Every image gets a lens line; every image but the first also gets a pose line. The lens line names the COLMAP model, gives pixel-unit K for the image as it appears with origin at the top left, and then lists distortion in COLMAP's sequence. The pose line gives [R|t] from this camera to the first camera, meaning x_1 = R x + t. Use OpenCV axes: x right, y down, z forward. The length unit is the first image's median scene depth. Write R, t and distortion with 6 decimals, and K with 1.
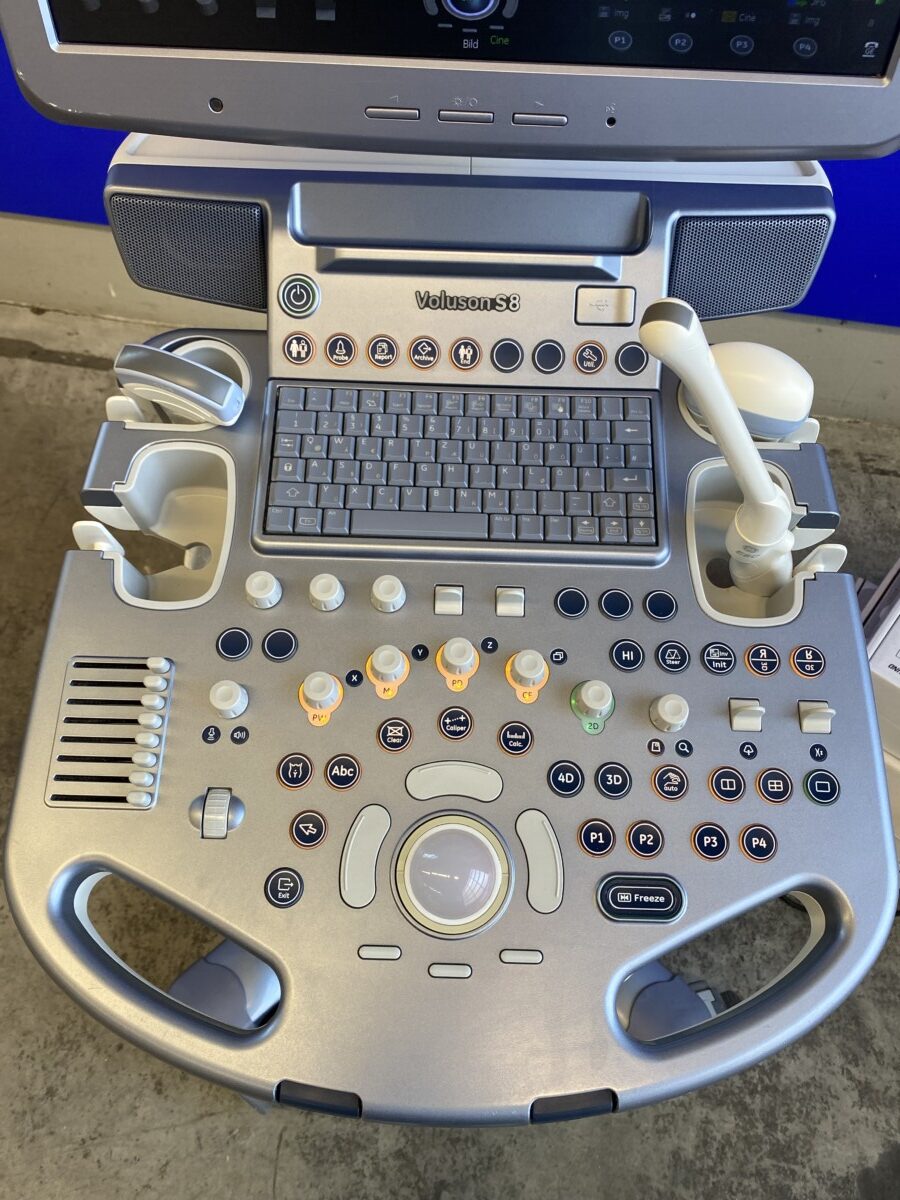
lens RADIAL K [[959.3, 0, 426.8], [0, 959.3, 575.2], [0, 0, 1]] dist [0.014539, -0.018033]
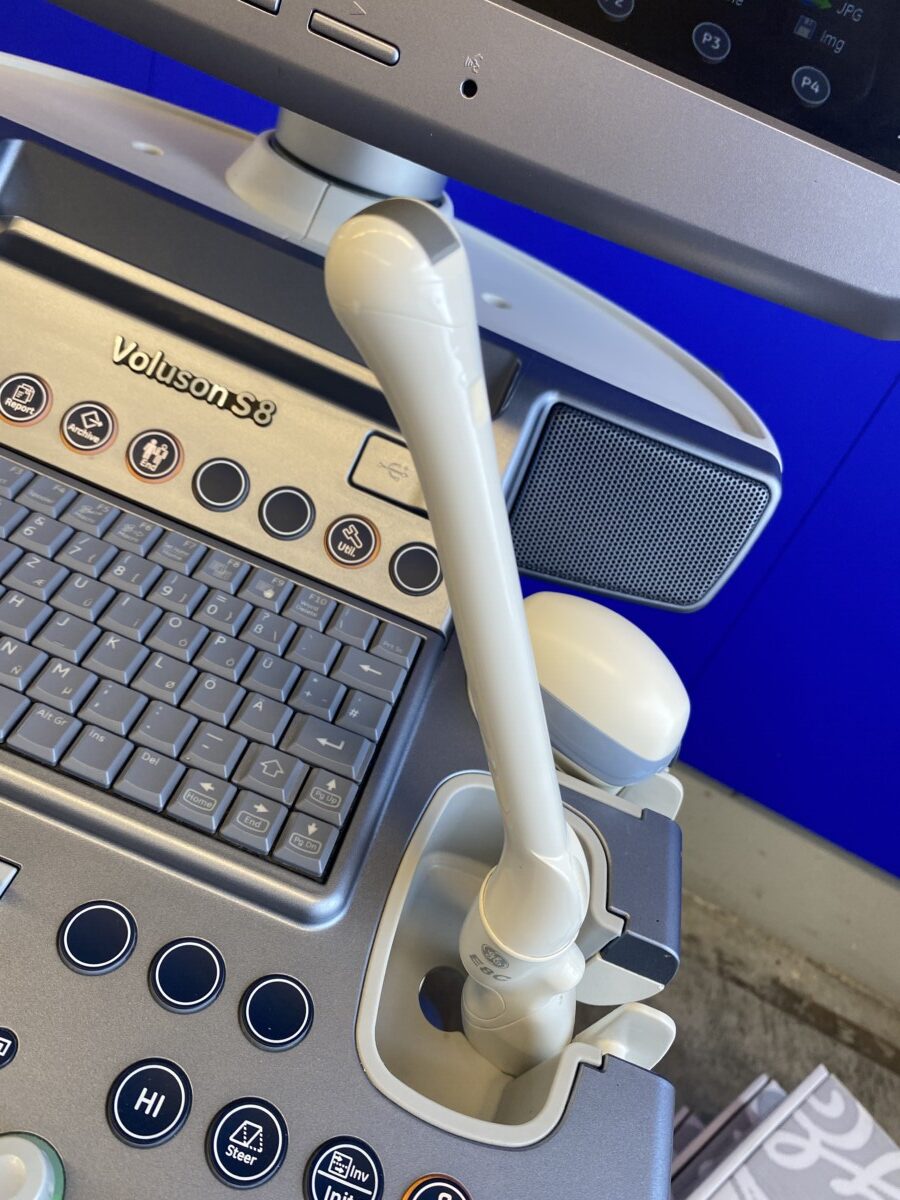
lens RADIAL K [[932.0, 0, 414.9], [0, 932.0, 597.2], [0, 0, 1]] dist [0.089889, -0.156058]
pose [[0.930361, 0.366210, 0.017819, 0.211940], [-0.333885, 0.866316, -0.371506, 0.005190], [-0.151486, 0.339685, 0.928260, 0.476723]]
